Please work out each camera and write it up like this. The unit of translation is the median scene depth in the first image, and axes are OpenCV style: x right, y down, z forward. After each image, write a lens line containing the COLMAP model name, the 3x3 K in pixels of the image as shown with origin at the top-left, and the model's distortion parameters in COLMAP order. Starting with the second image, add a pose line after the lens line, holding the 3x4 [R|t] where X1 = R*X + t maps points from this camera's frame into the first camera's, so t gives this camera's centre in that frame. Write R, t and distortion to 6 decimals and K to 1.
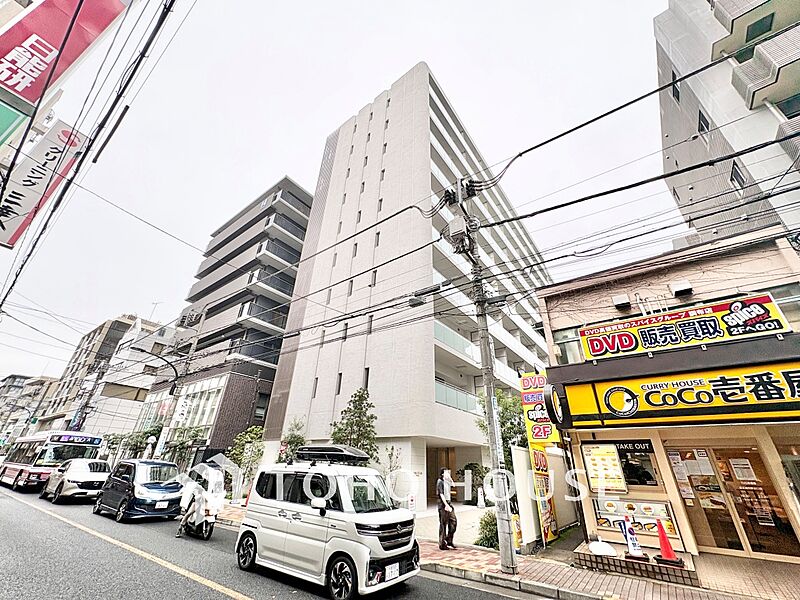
lens RADIAL K [[319.3, 0, 400.0], [0, 319.3, 300.0], [0, 0, 1]] dist [0.002163, -0.000140]
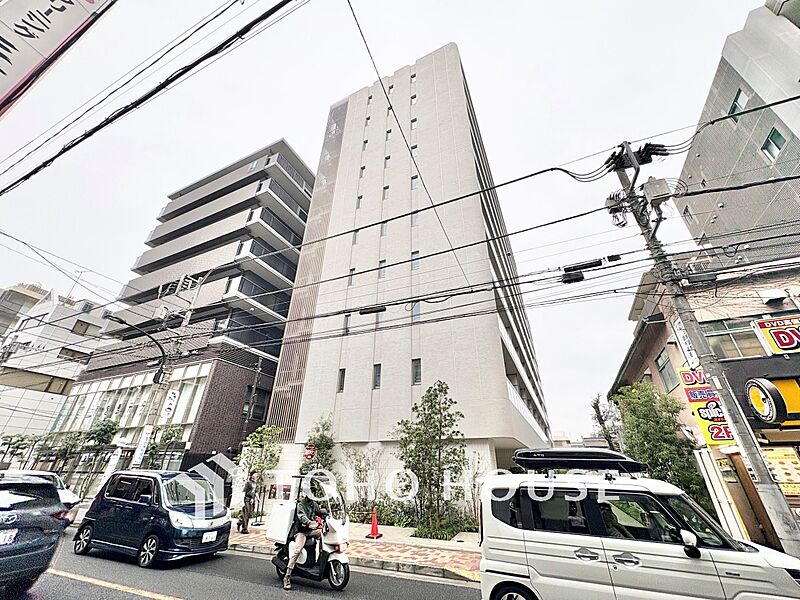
lens RADIAL K [[319.3, 0, 400.0], [0, 319.3, 300.0], [0, 0, 1]] dist [0.002163, -0.000140]
pose [[0.978267, 0.082857, 0.190076, -0.308439], [-0.081642, 0.996560, -0.014224, 0.064229], [-0.190600, -0.001603, 0.981666, 0.145735]]
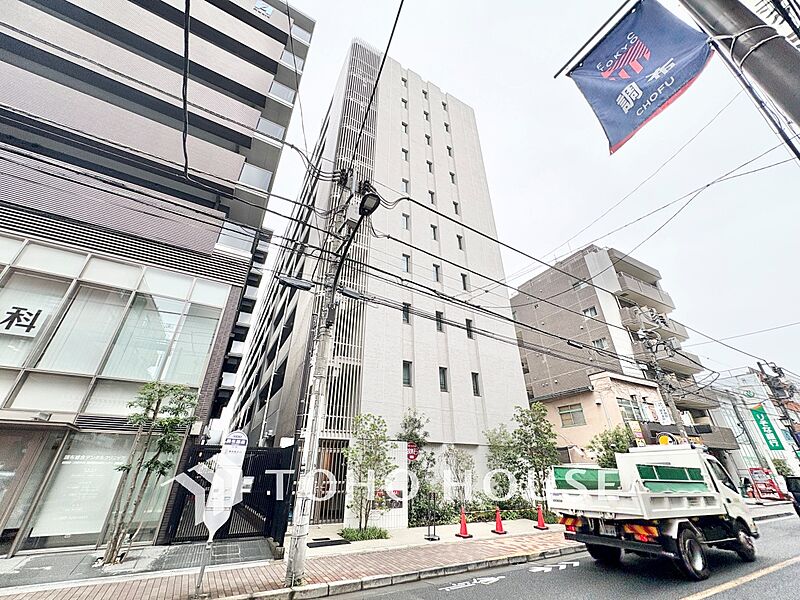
lens RADIAL K [[319.3, 0, 400.0], [0, 319.3, 300.0], [0, 0, 1]] dist [0.002163, -0.000140]
pose [[0.400808, 0.410979, 0.818809, -1.028902], [-0.419417, 0.876895, -0.234829, 0.321677], [-0.814520, -0.249301, 0.523838, 0.683886]]
